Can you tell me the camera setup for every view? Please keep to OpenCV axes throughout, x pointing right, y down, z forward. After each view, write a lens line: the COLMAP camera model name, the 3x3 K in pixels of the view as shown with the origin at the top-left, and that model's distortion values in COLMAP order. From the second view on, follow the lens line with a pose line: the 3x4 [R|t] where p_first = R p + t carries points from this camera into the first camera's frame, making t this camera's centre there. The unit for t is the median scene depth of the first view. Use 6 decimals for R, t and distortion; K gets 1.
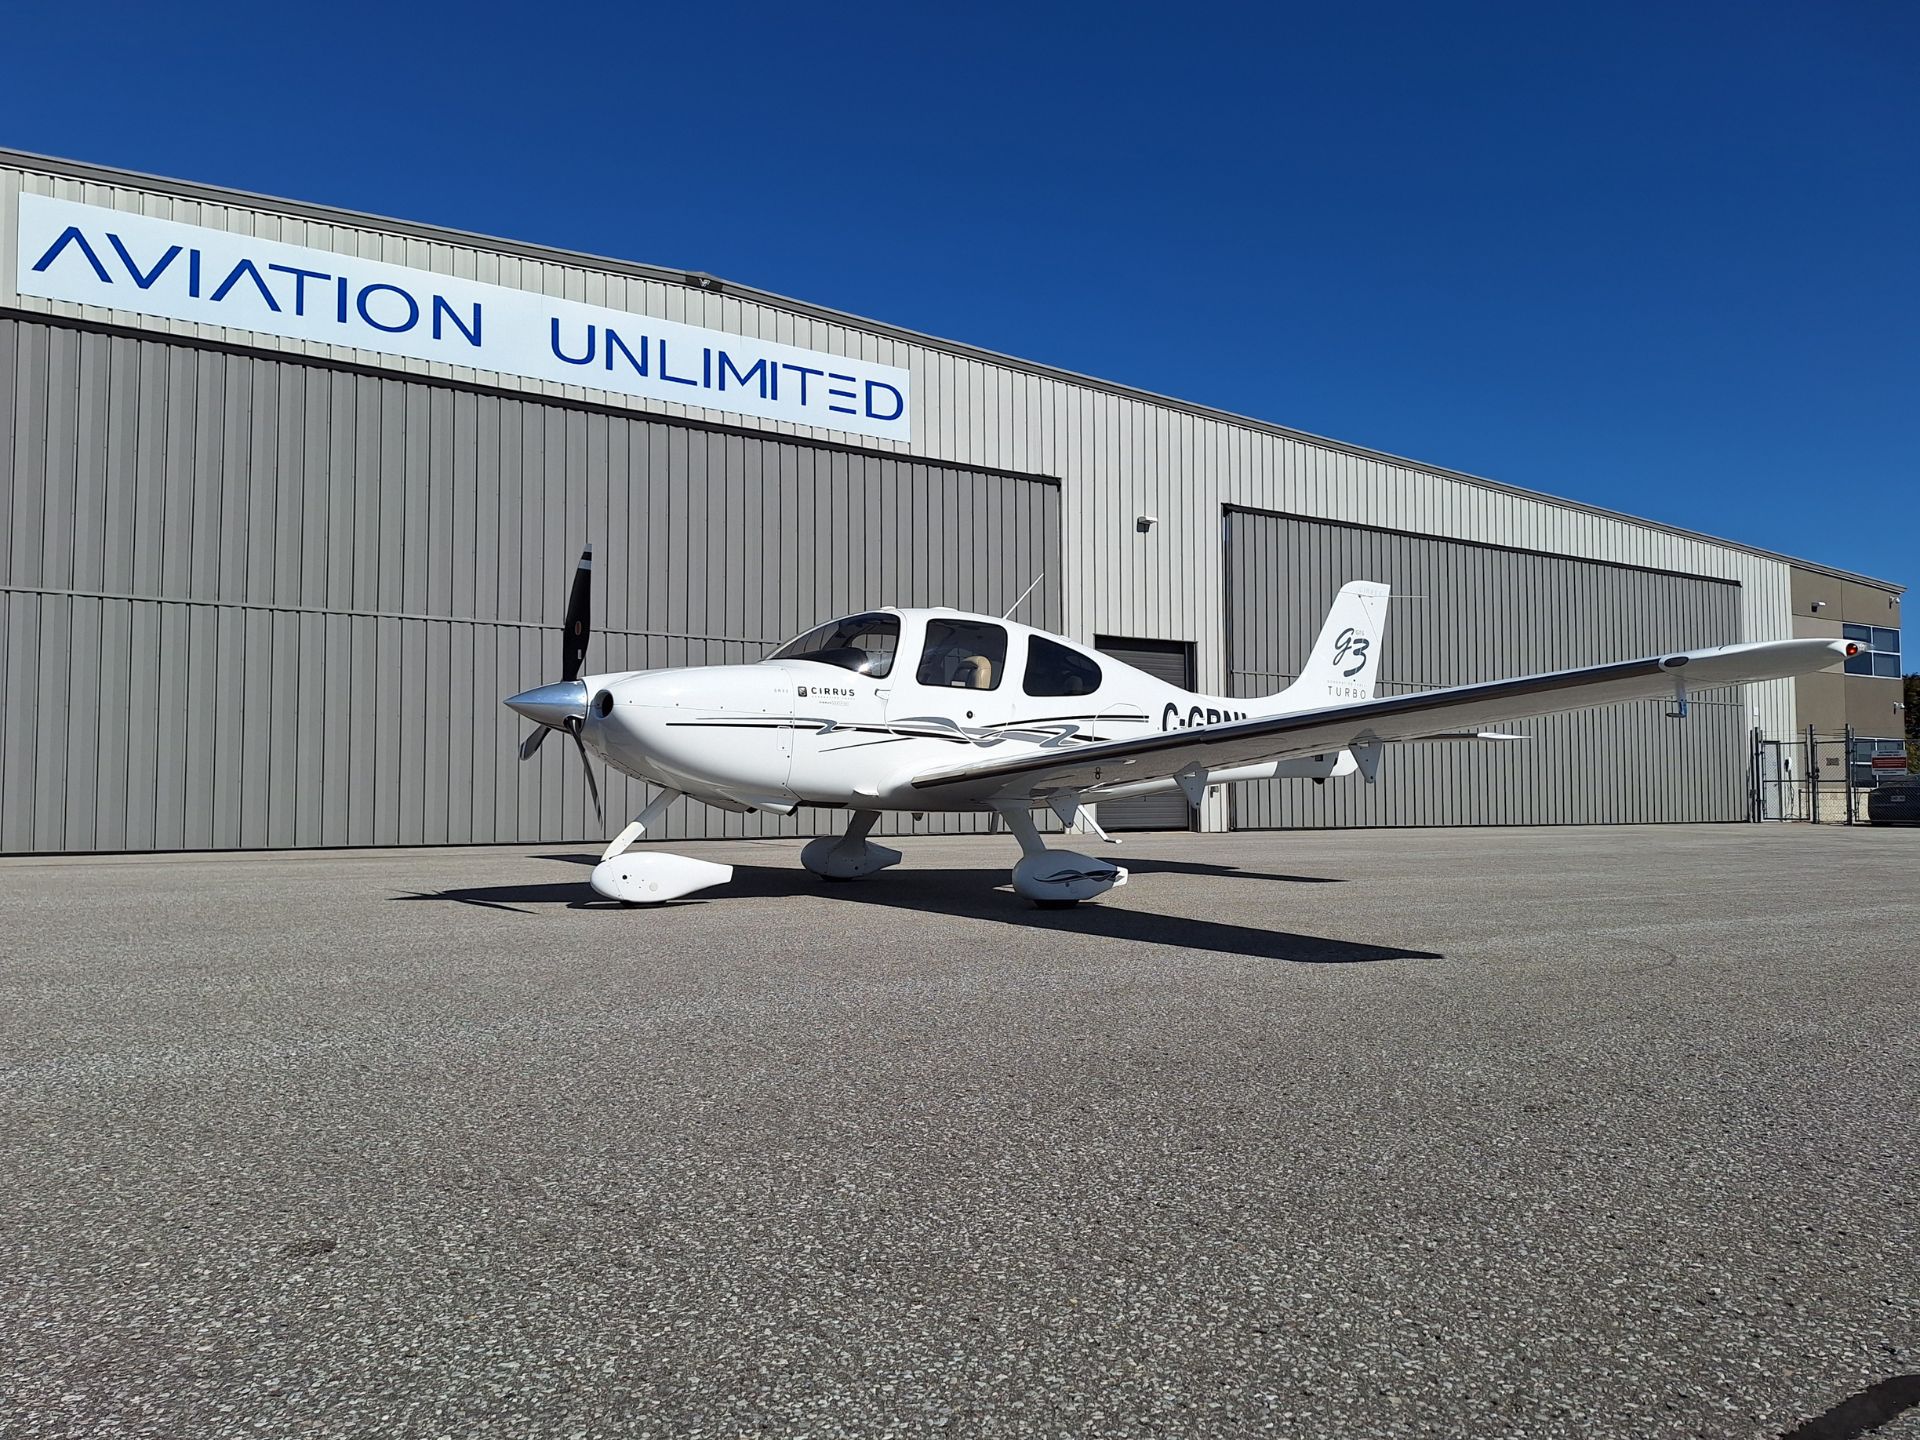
lens RADIAL K [[1341.7, 0, 930.7], [0, 1341.7, 759.4], [0, 0, 1]] dist [0.093840, -0.112773]
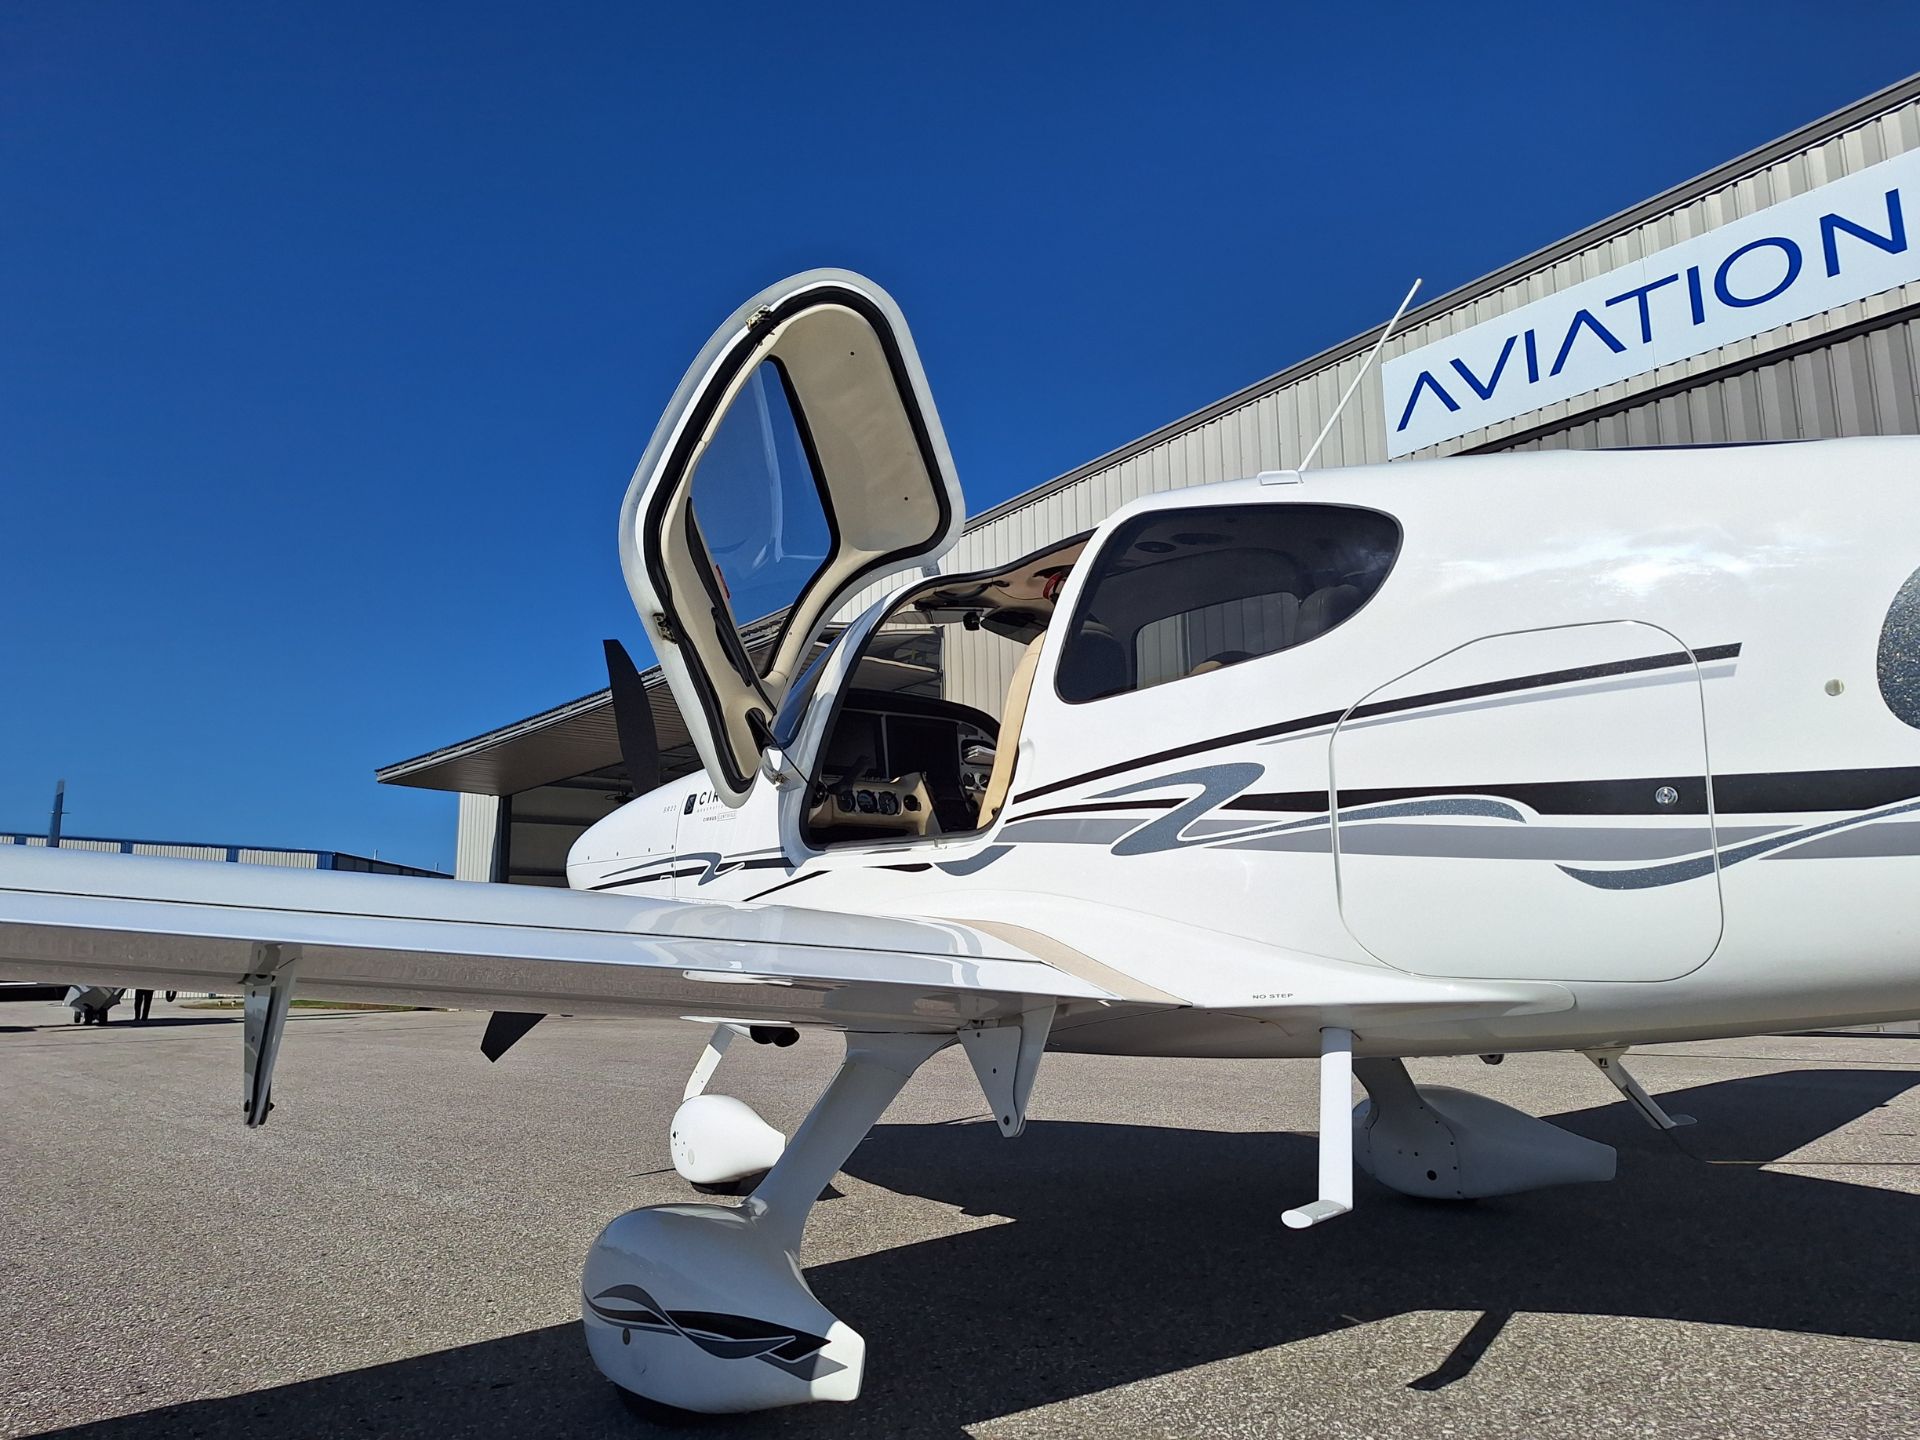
lens RADIAL K [[1341.7, 0, 971.4], [0, 1341.7, 723.9], [0, 0, 1]] dist [0.093840, -0.112773]
pose [[0.144401, -0.178851, -0.973222, 0.202123], [0.050899, 0.983570, -0.173200, 0.006939], [0.988209, -0.024526, 0.151132, 0.479363]]
